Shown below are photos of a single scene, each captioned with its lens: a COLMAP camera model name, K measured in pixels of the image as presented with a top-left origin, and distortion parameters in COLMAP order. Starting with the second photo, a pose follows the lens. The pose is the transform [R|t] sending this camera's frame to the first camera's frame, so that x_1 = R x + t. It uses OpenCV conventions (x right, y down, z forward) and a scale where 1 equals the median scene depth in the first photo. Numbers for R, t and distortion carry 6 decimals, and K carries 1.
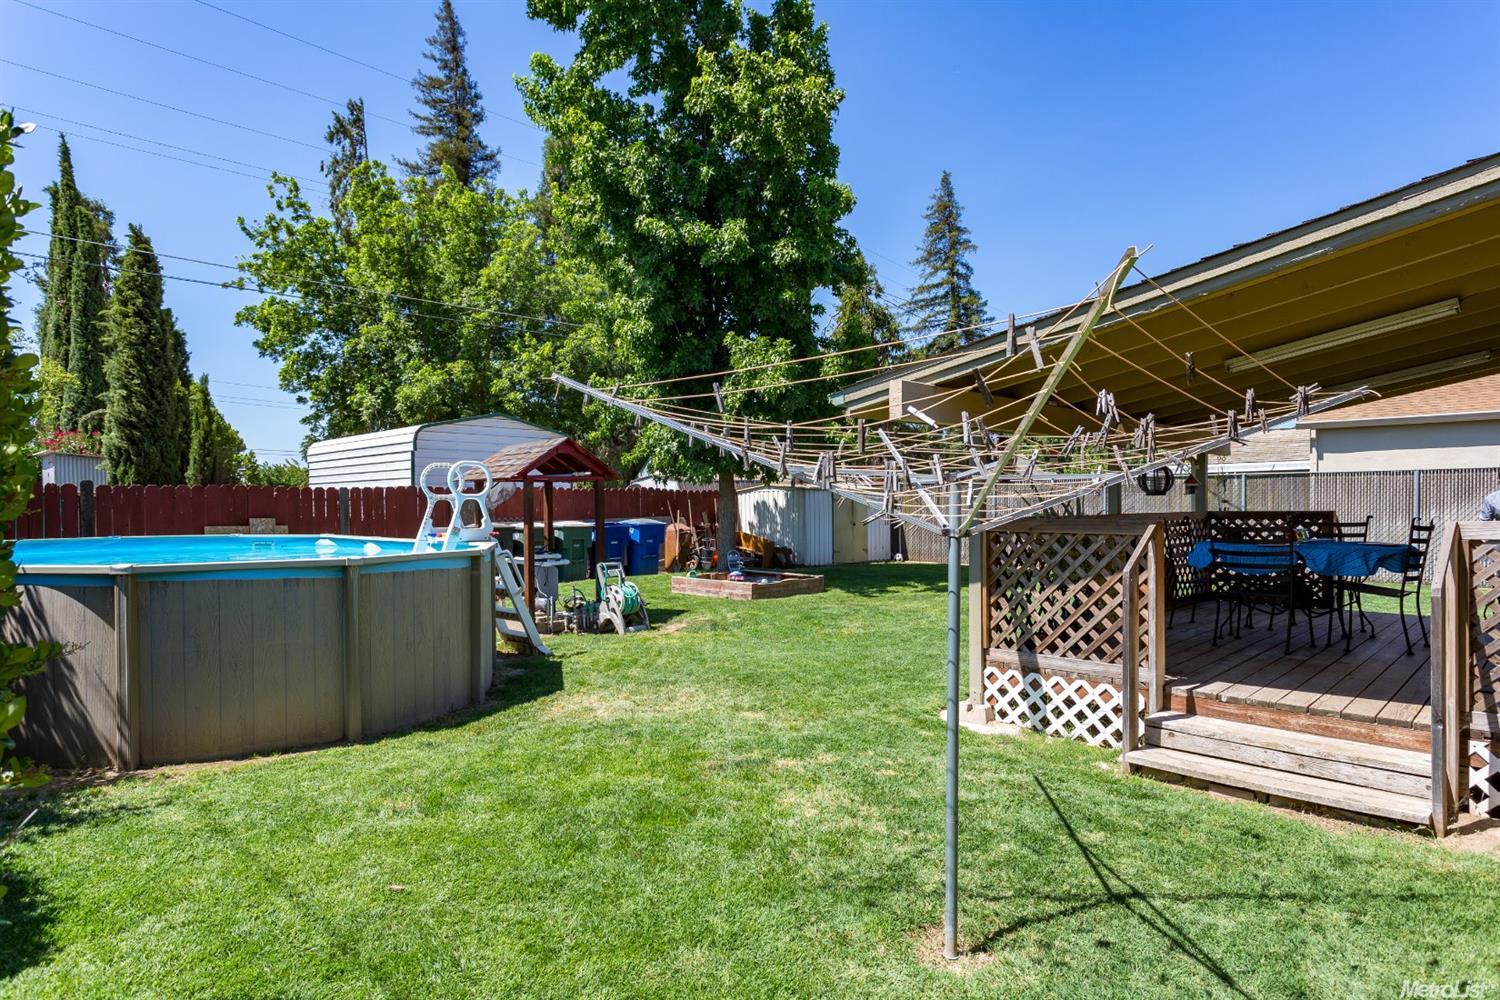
lens RADIAL K [[836.9, 0, 745.6], [0, 836.9, 523.5], [0, 0, 1]] dist [0.004540, -0.001020]
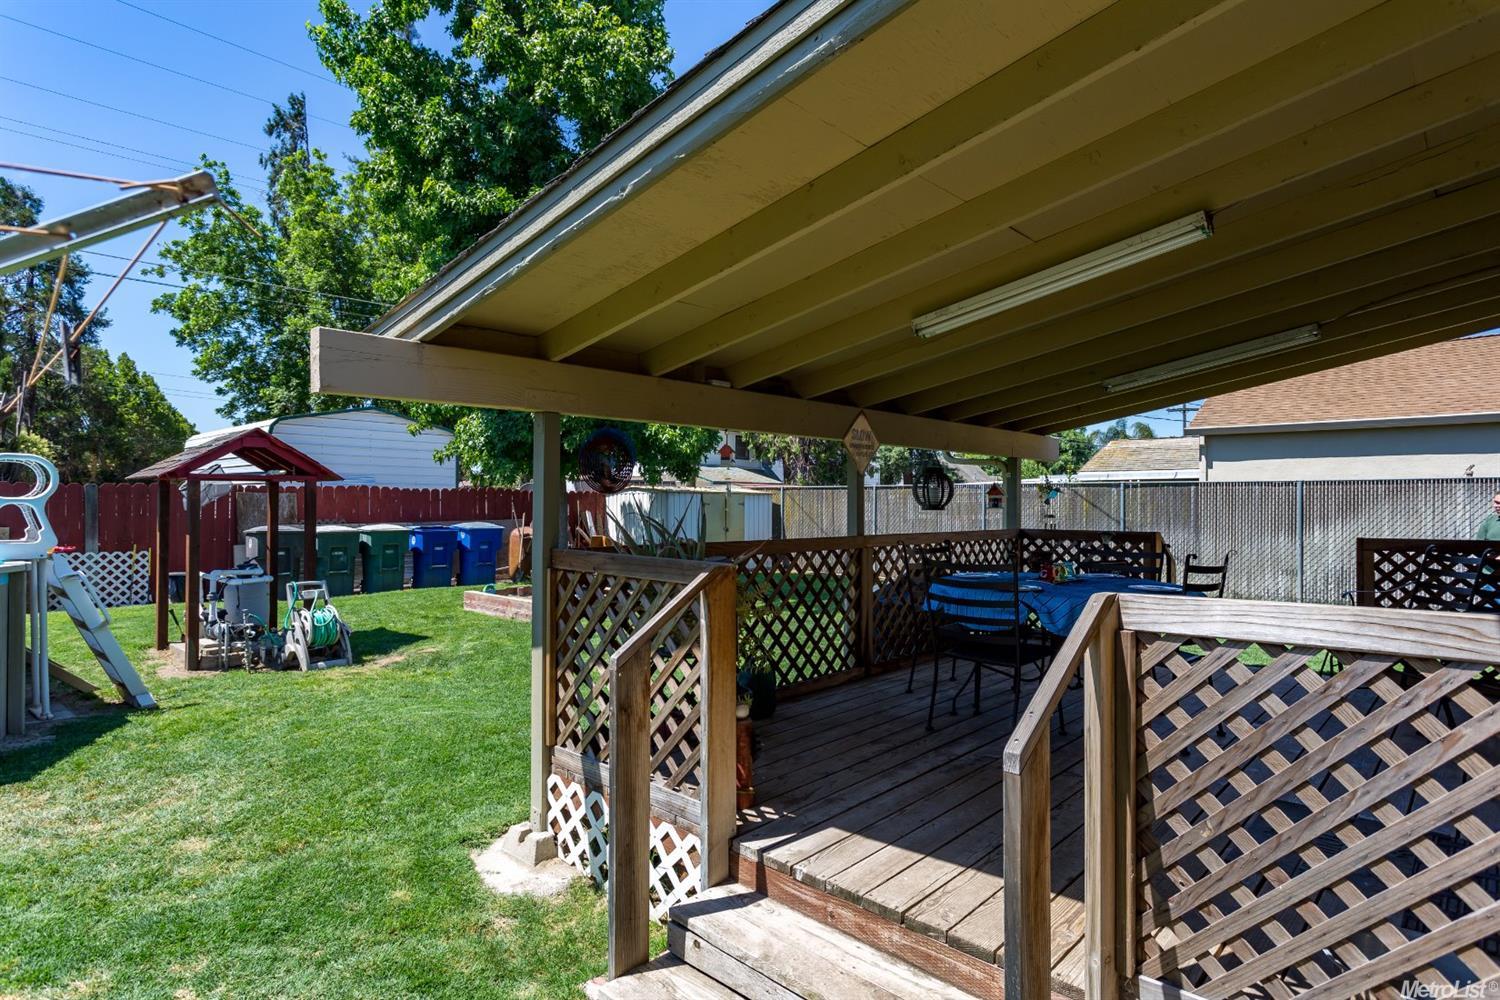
lens RADIAL K [[800.3, 0, 750.0], [0, 800.3, 500.0], [0, 0, 1]] dist [-0.004056, 0.004245]
pose [[0.999457, 0.013970, 0.029829, 0.206473], [-0.013185, 0.999566, -0.026348, -0.014584], [-0.030184, 0.025941, 0.999208, 0.175870]]
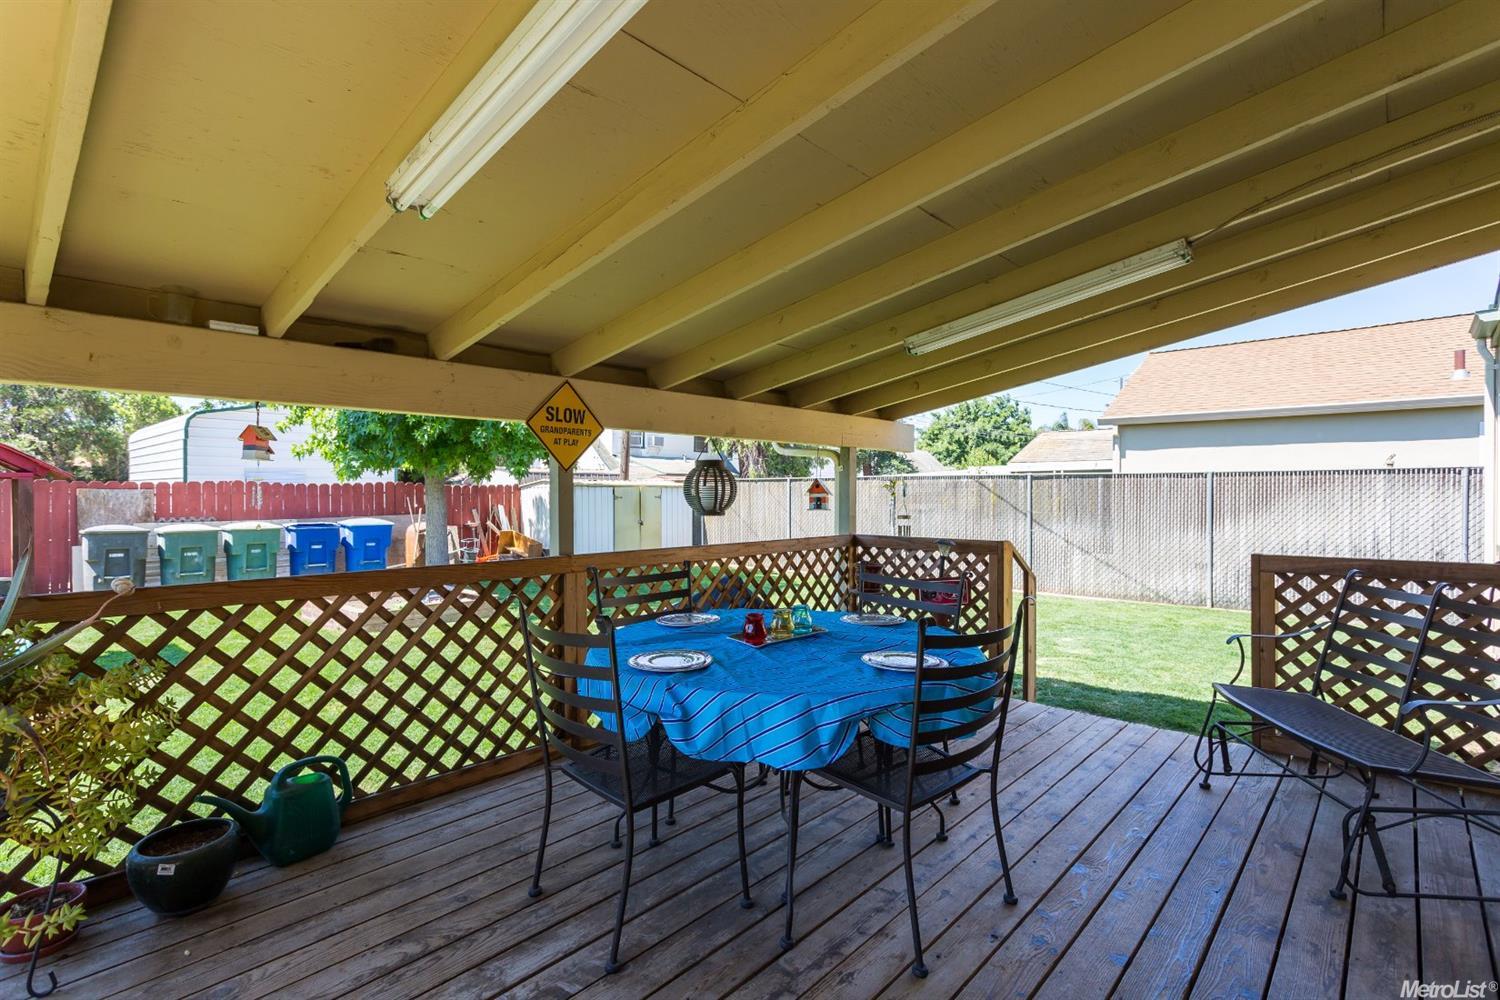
lens RADIAL K [[717.5, 0, 750.0], [0, 717.5, 500.0], [0, 0, 1]] dist [0.000119, 0.000858]
pose [[0.999051, 0.008933, 0.042627, 0.347647], [-0.008470, 0.999903, -0.011039, -0.027281], [-0.042721, 0.010668, 0.999030, 0.335245]]
